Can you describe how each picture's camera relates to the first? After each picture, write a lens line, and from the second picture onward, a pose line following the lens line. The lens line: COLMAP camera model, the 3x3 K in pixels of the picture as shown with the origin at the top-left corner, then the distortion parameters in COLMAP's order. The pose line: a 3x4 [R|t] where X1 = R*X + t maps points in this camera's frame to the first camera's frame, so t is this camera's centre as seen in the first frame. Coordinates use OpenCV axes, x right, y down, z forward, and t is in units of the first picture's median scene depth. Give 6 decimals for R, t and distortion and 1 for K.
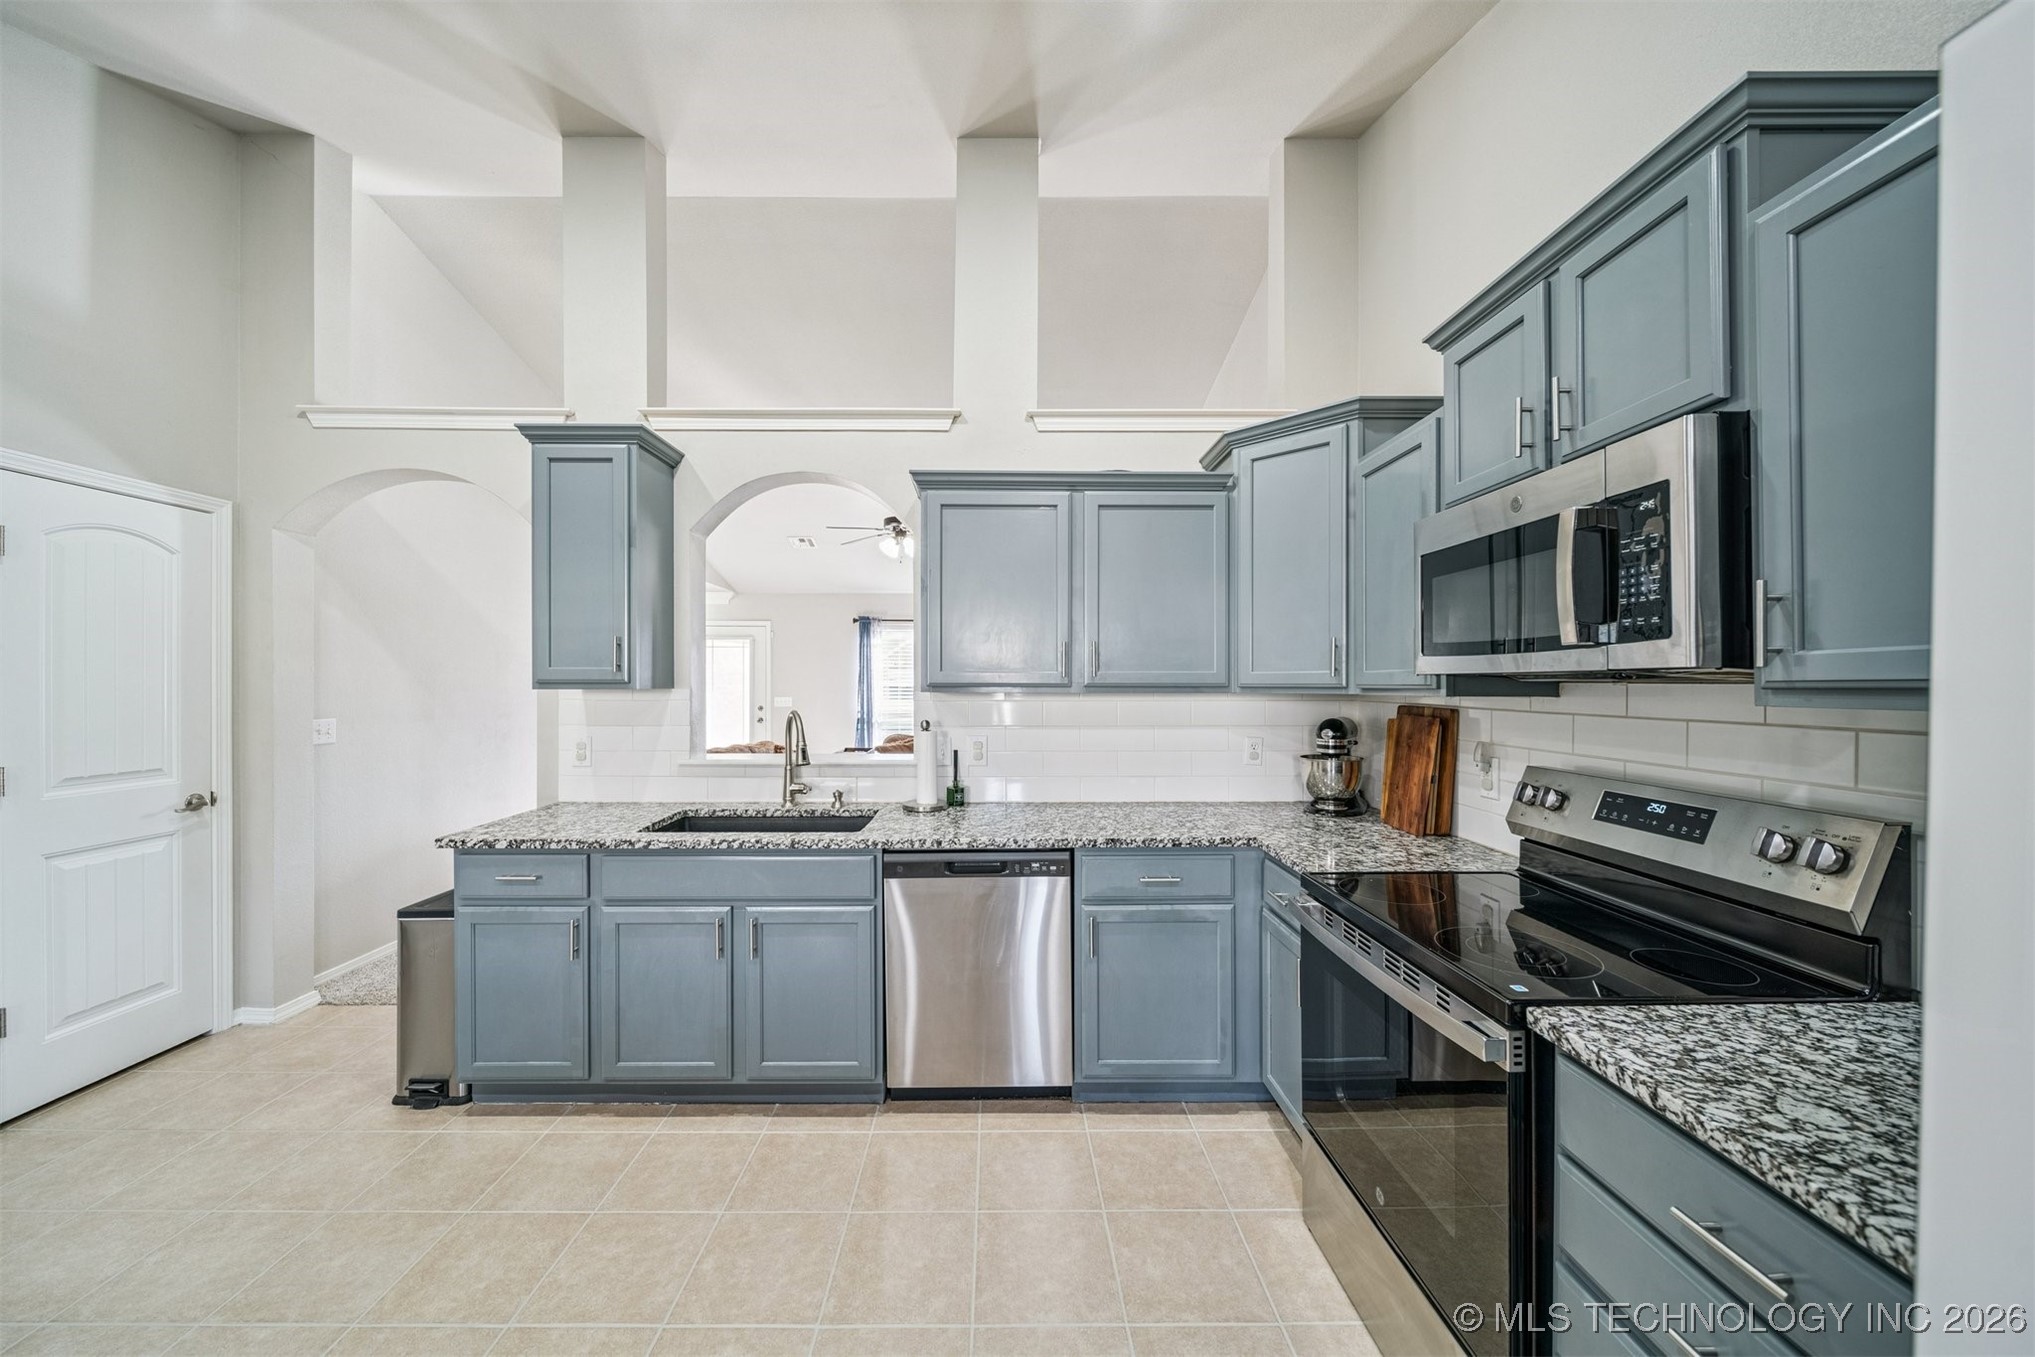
lens RADIAL K [[719.7, 0, 996.3], [0, 719.7, 680.8], [0, 0, 1]] dist [-0.000789, 0.000174]
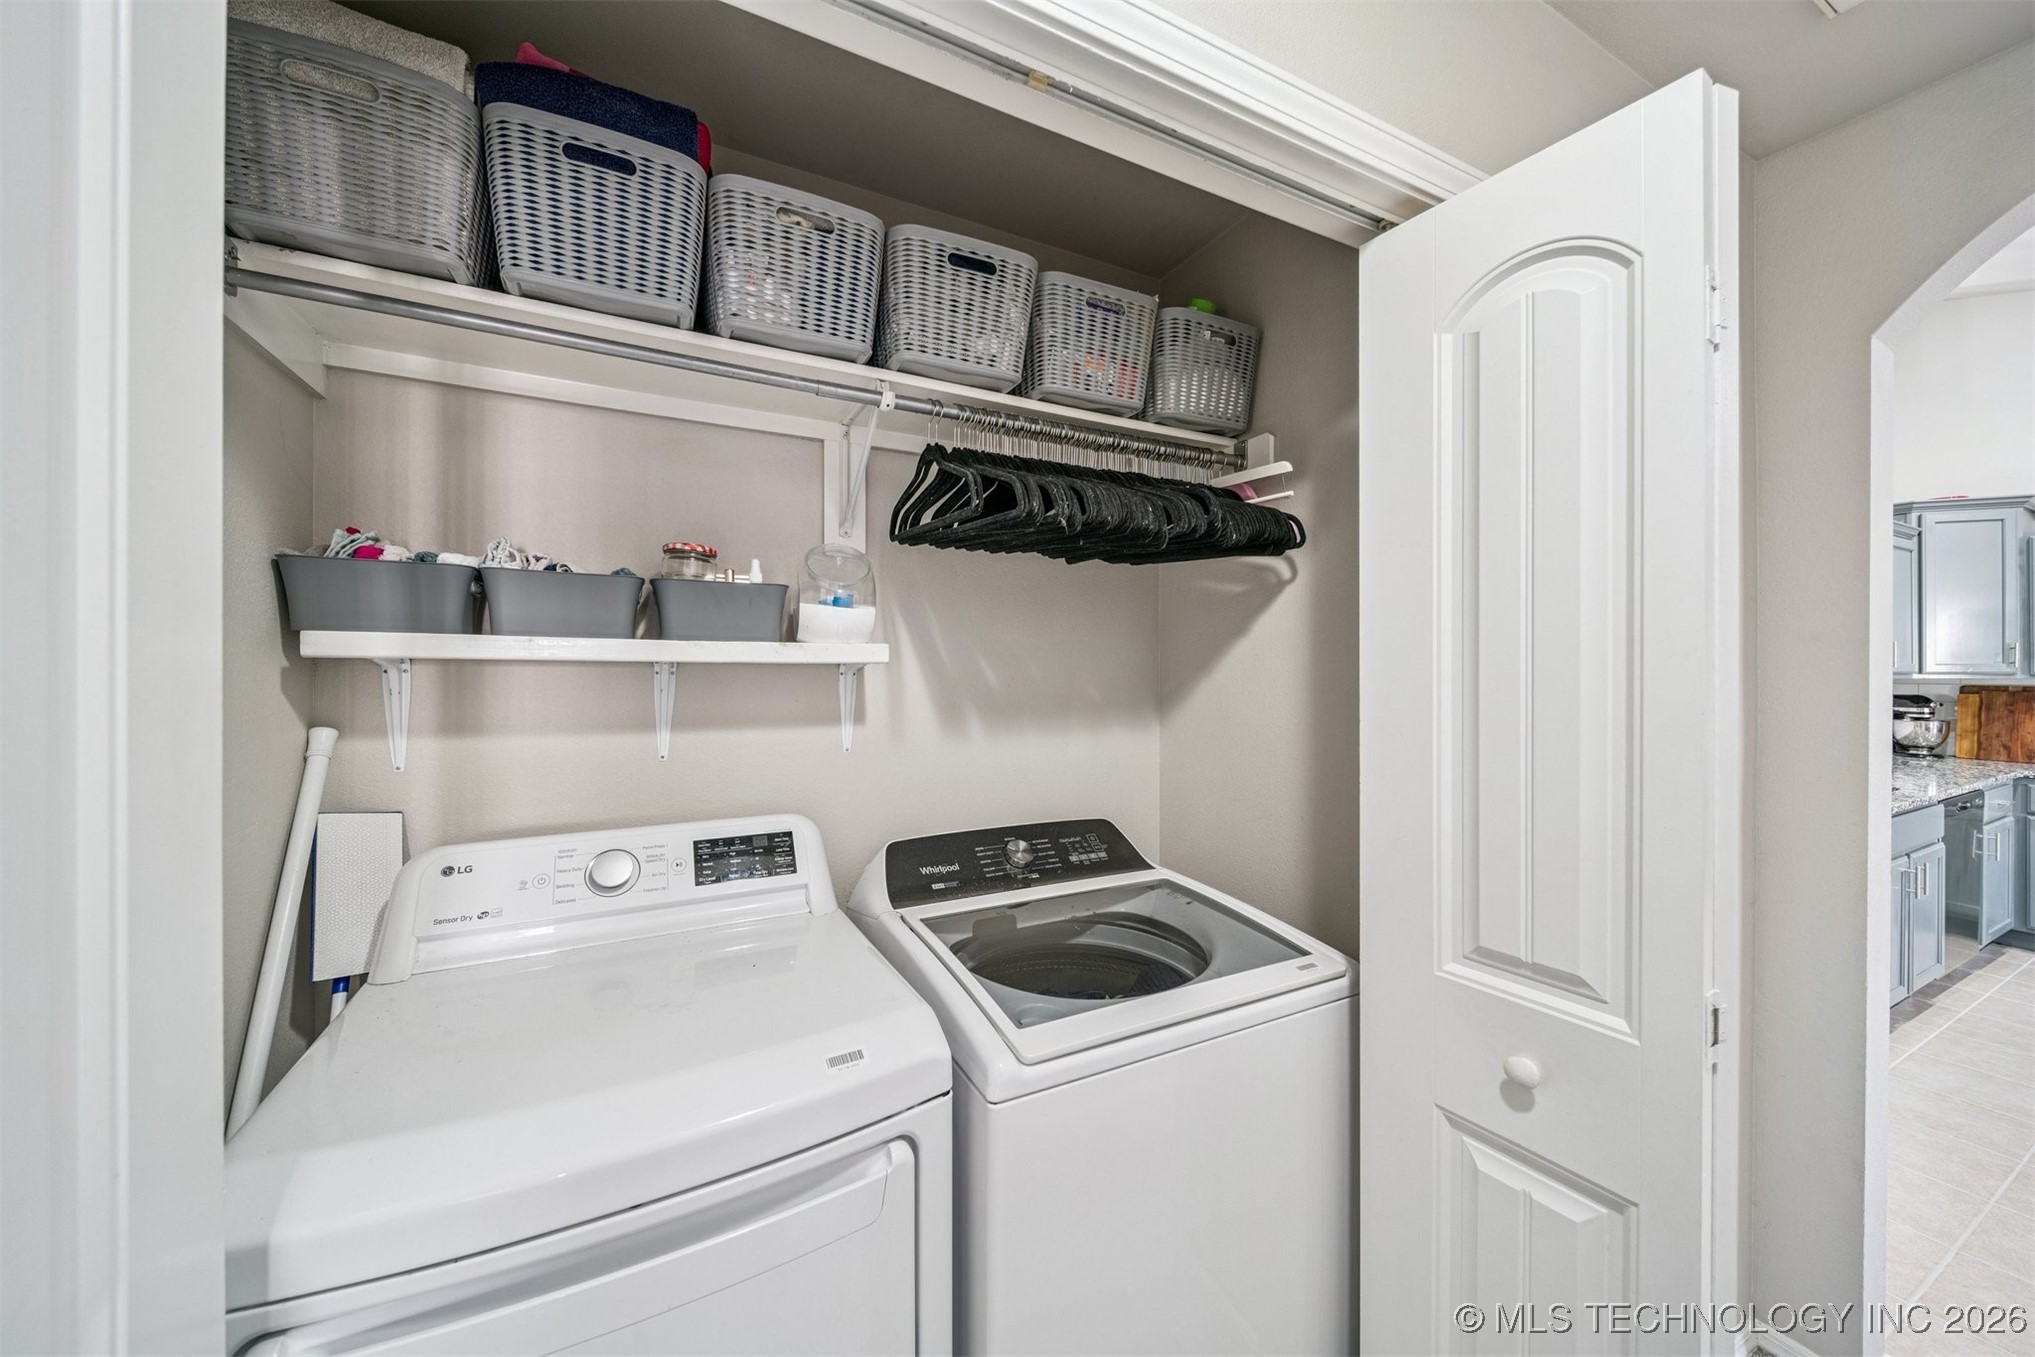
lens RADIAL K [[719.7, 0, 1008.4], [0, 719.7, 664.8], [0, 0, 1]] dist [-0.000789, 0.000174]
pose [[0.888552, 0.004483, 0.458753, -2.265692], [-0.003324, 0.999989, -0.003333, 0.001221], [-0.458763, 0.001436, 0.888558, 0.619049]]
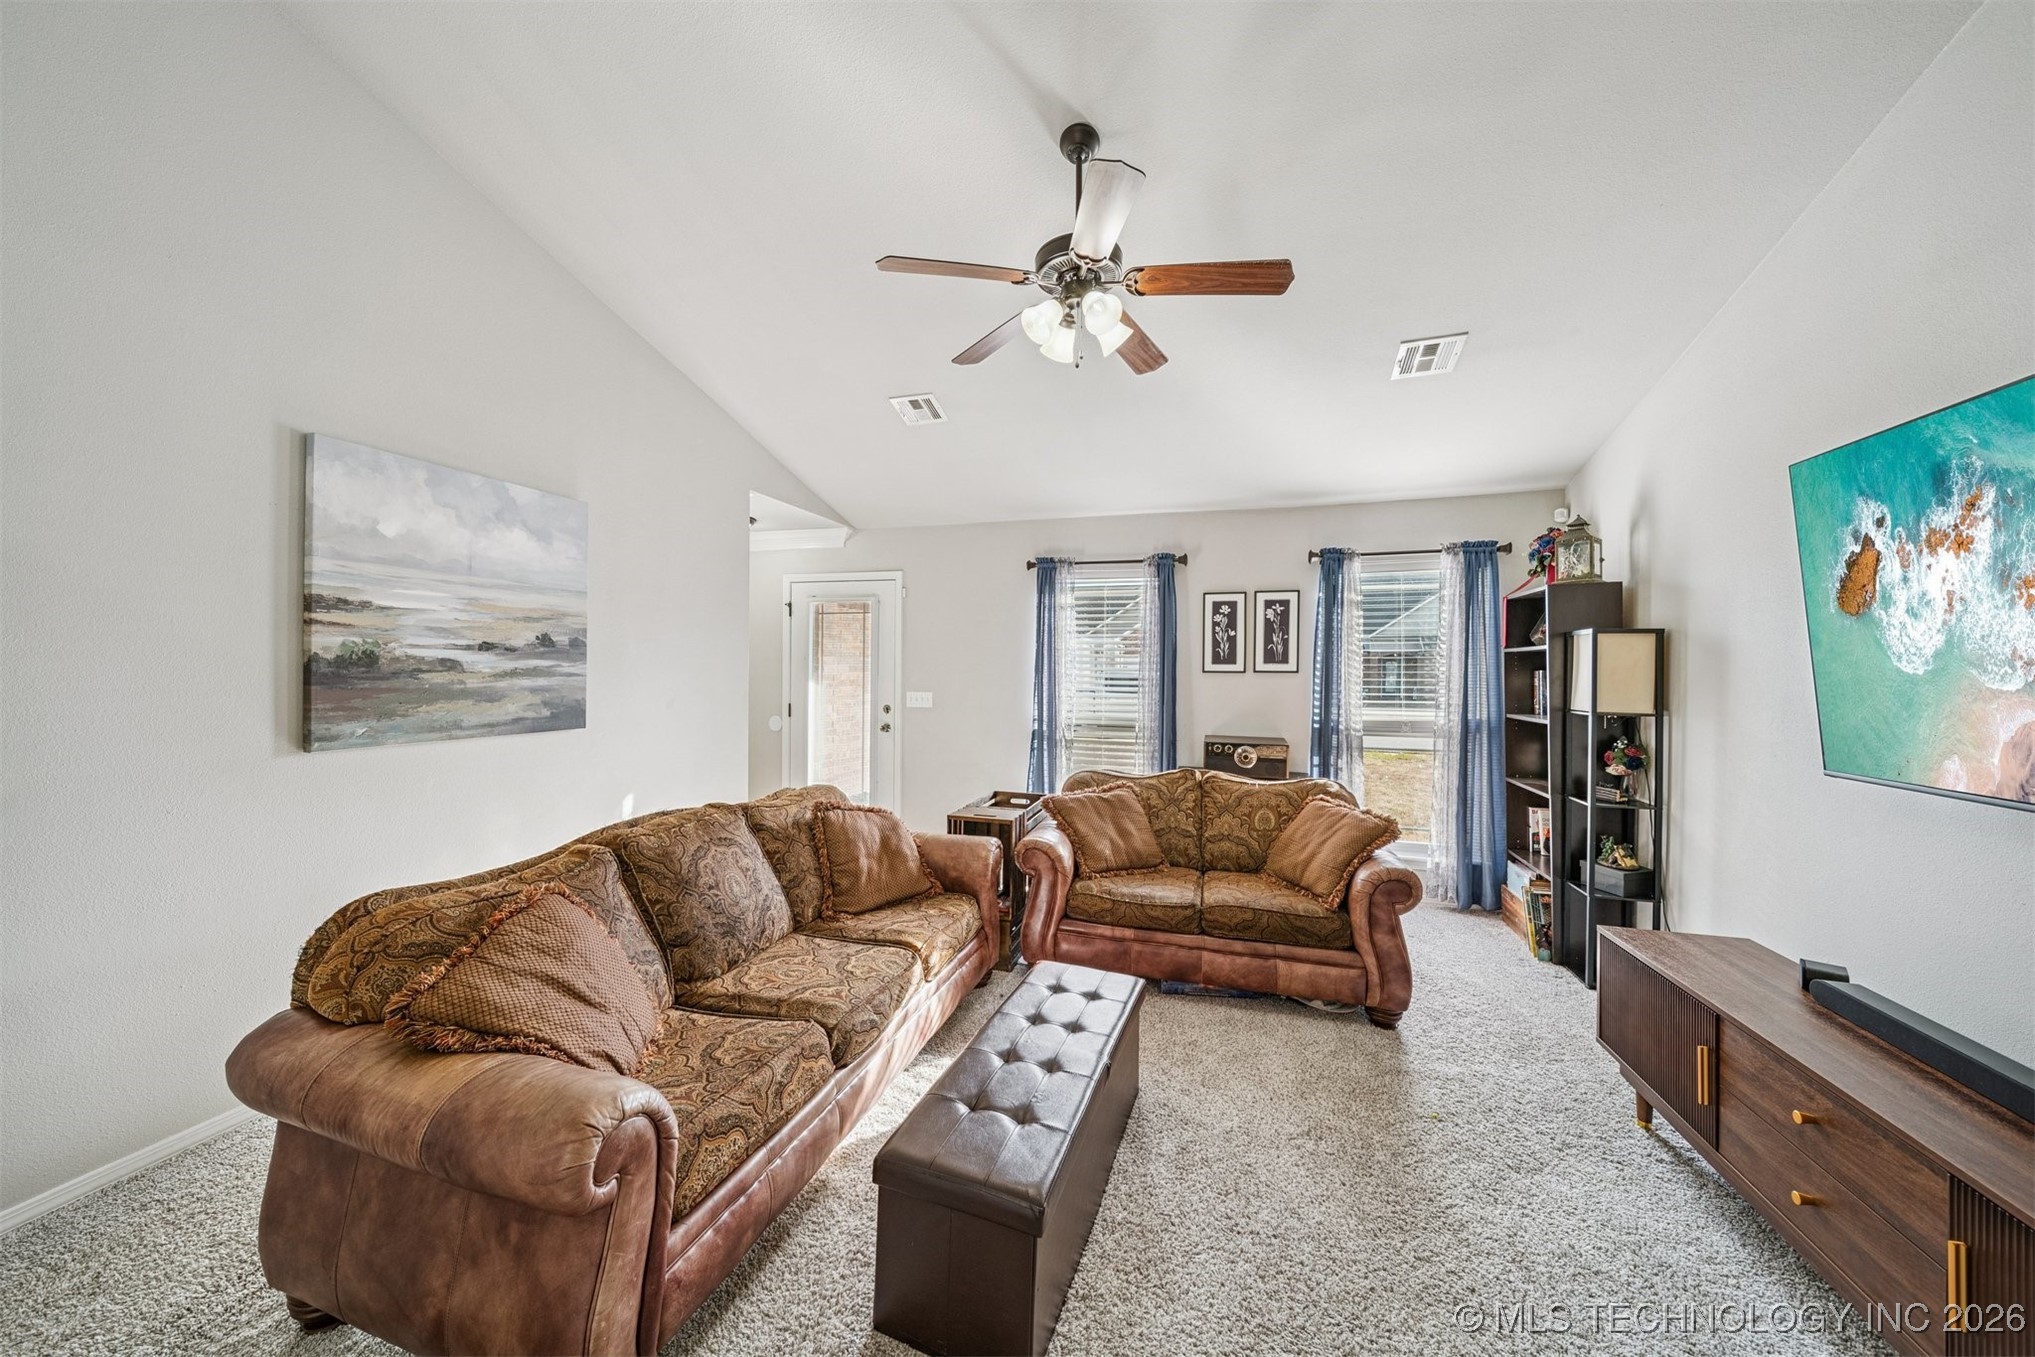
lens RADIAL K [[719.7, 0, 1003.3], [0, 719.7, 671.6], [0, 0, 1]] dist [-0.000789, 0.000174]
pose [[0.950673, 0.011979, -0.309964, -0.119279], [-0.011409, 0.999928, 0.003652, 0.005674], [0.309985, 0.000064, 0.950741, 1.563807]]
